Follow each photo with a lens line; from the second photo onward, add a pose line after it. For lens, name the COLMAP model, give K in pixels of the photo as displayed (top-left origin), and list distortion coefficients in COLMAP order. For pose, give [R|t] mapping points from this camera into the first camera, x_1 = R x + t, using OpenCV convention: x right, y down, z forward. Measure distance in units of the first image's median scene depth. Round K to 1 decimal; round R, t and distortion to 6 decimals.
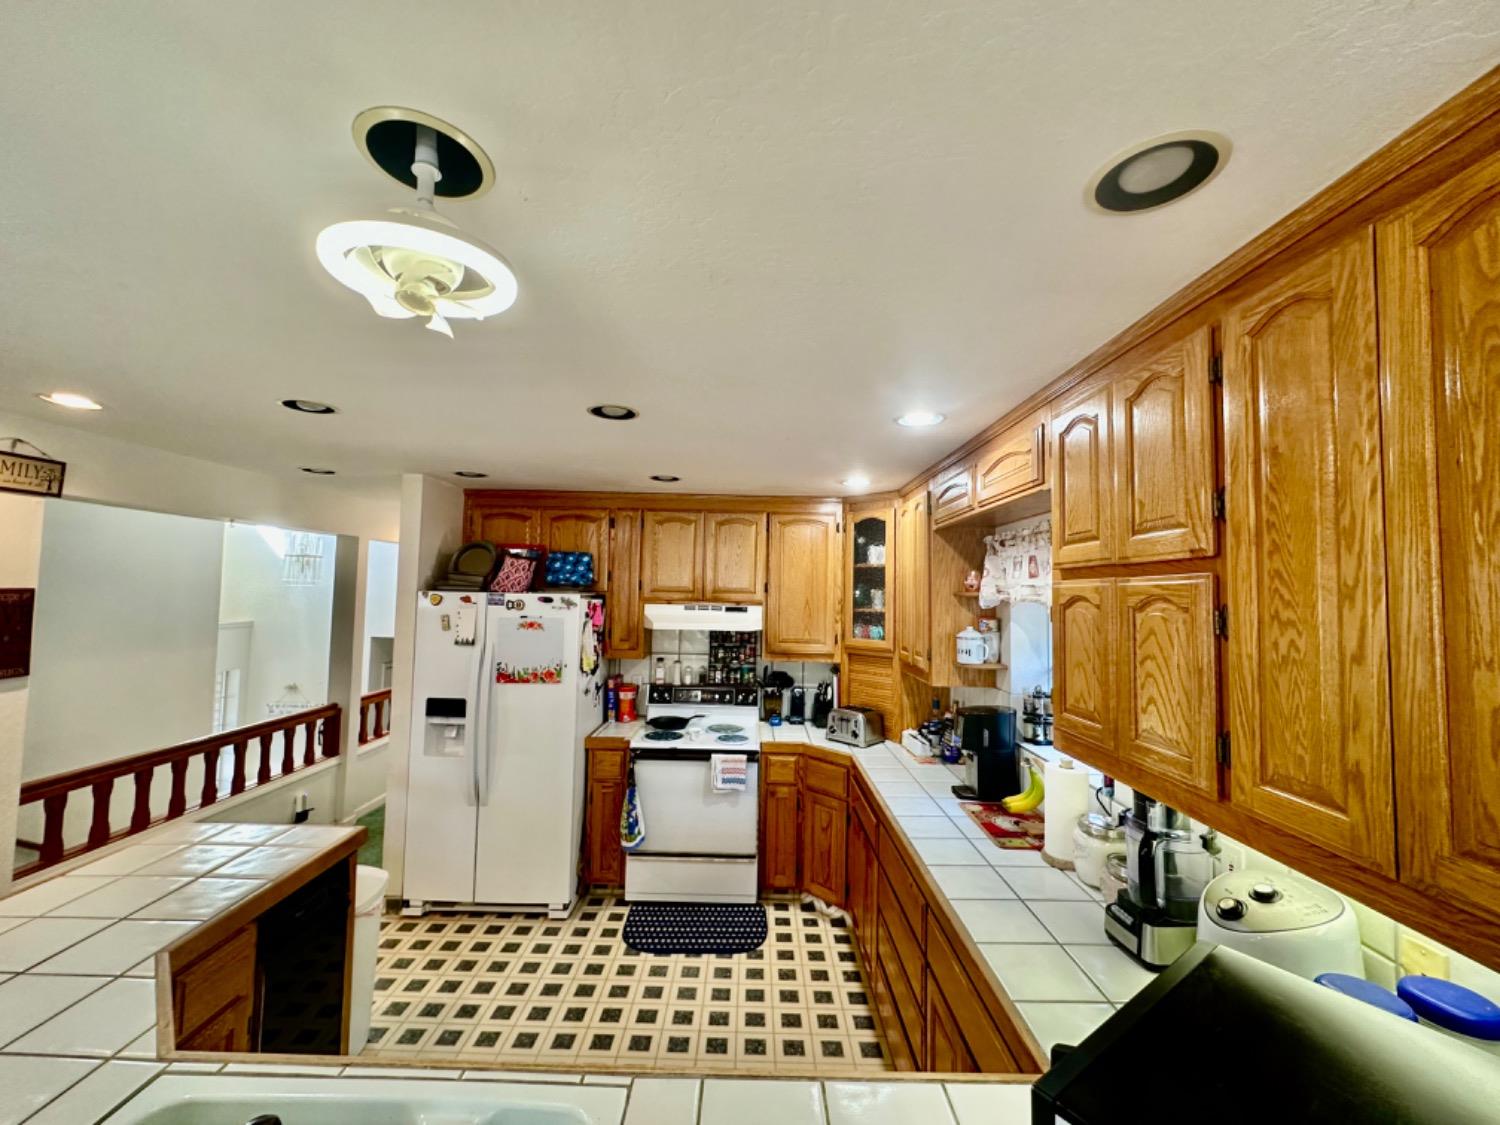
lens RADIAL K [[598.5, 0, 744.9], [0, 598.5, 564.0], [0, 0, 1]] dist [-0.004778, 0.001266]
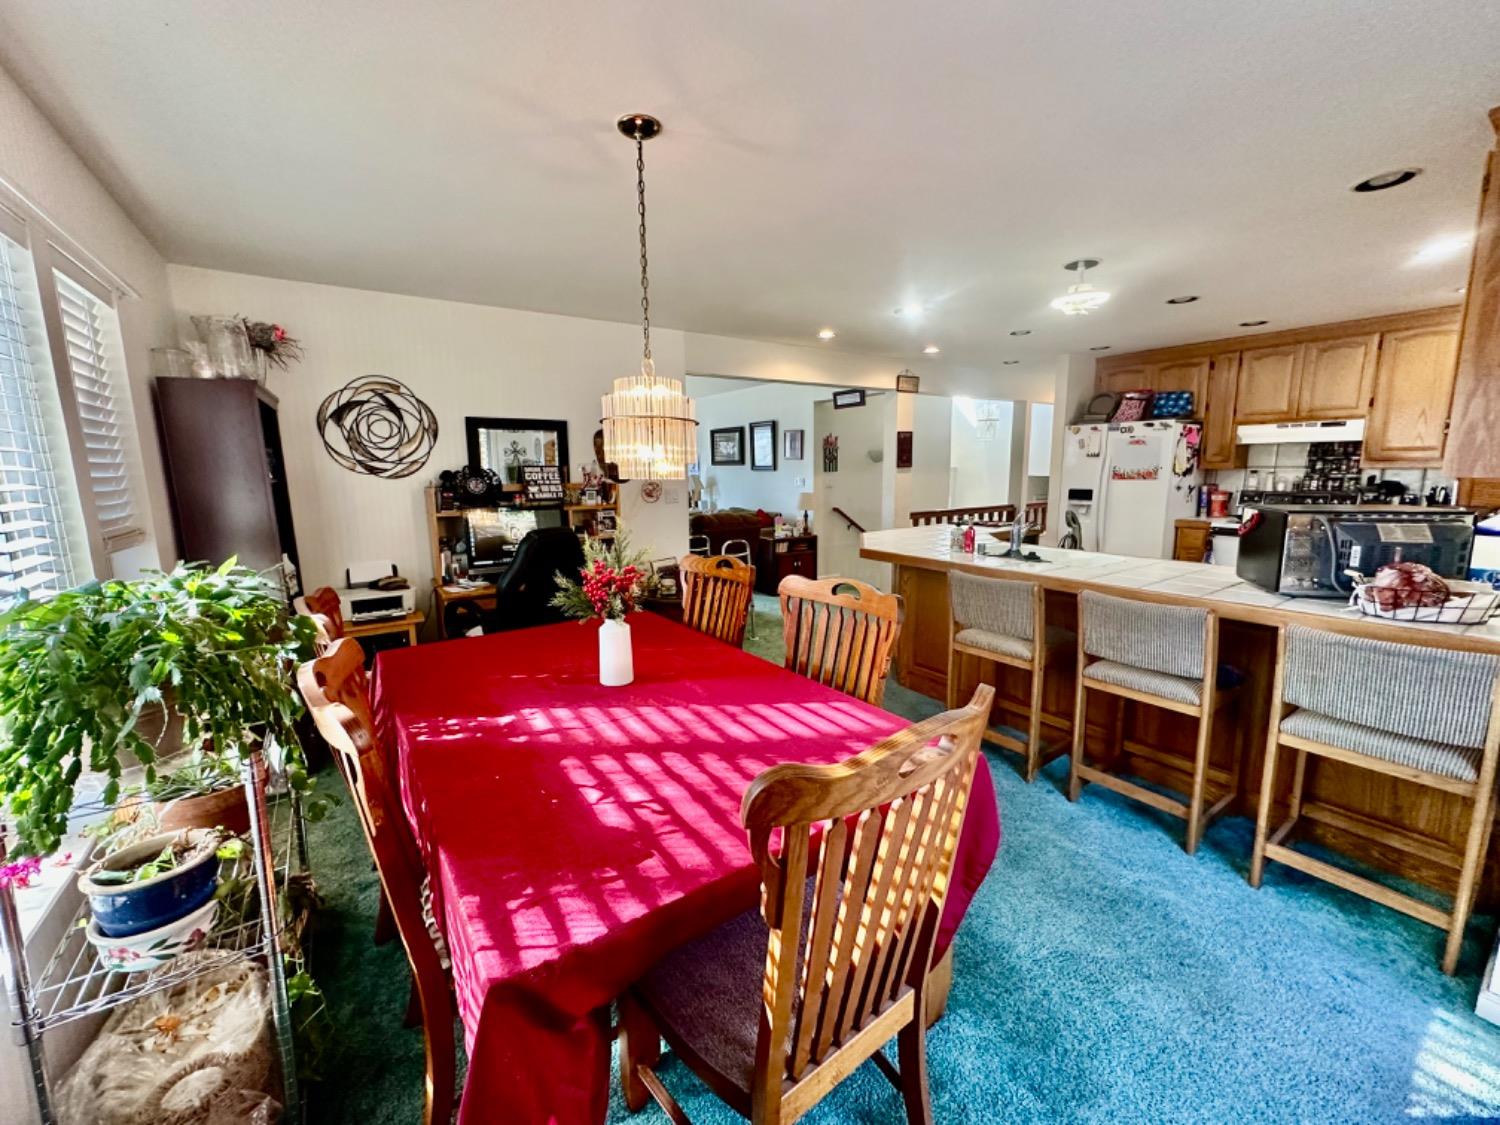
lens RADIAL K [[598.5, 0, 751.2], [0, 598.5, 561.6], [0, 0, 1]] dist [-0.004778, 0.001266]
pose [[0.572174, 0.101443, -0.813835, 0.335972], [0.065920, 0.983422, 0.168927, 0.073145], [0.817479, -0.150304, 0.556001, -0.677126]]
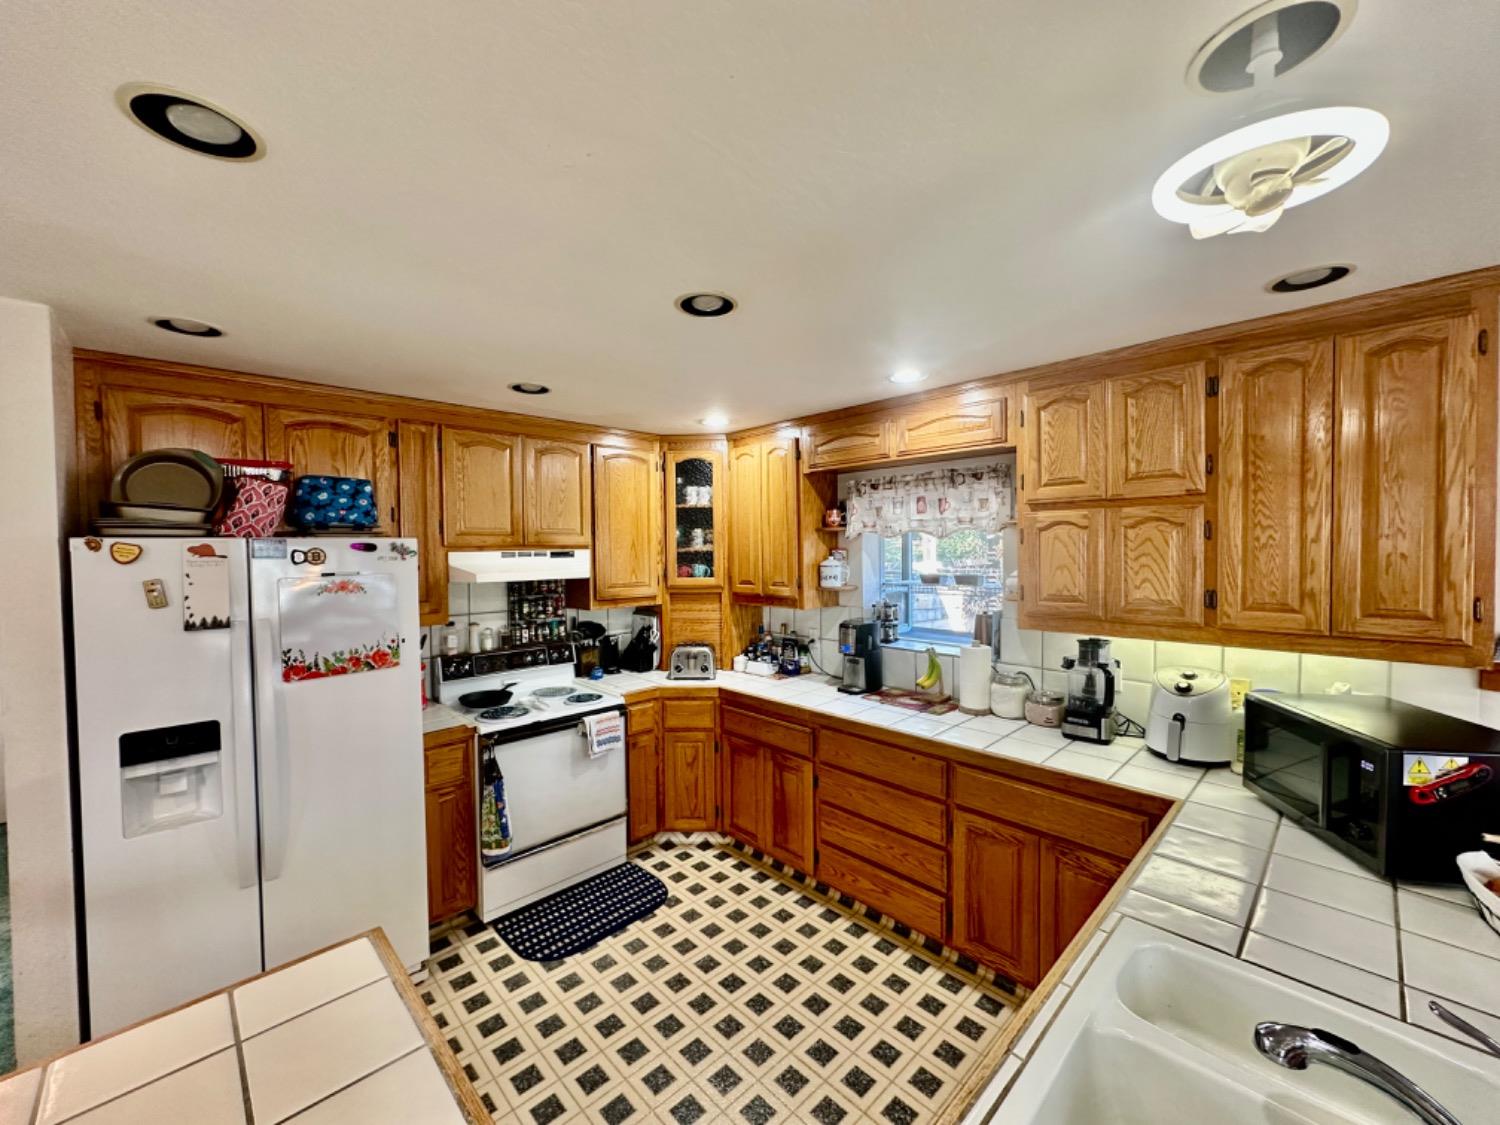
lens RADIAL K [[598.5, 0, 749.3], [0, 598.5, 563.4], [0, 0, 1]] dist [-0.004778, 0.001266]
pose [[0.715431, -0.049101, 0.696956, -0.455013], [-0.007503, 0.996930, 0.077937, 0.020943], [-0.698643, -0.060988, 0.712867, 0.207965]]
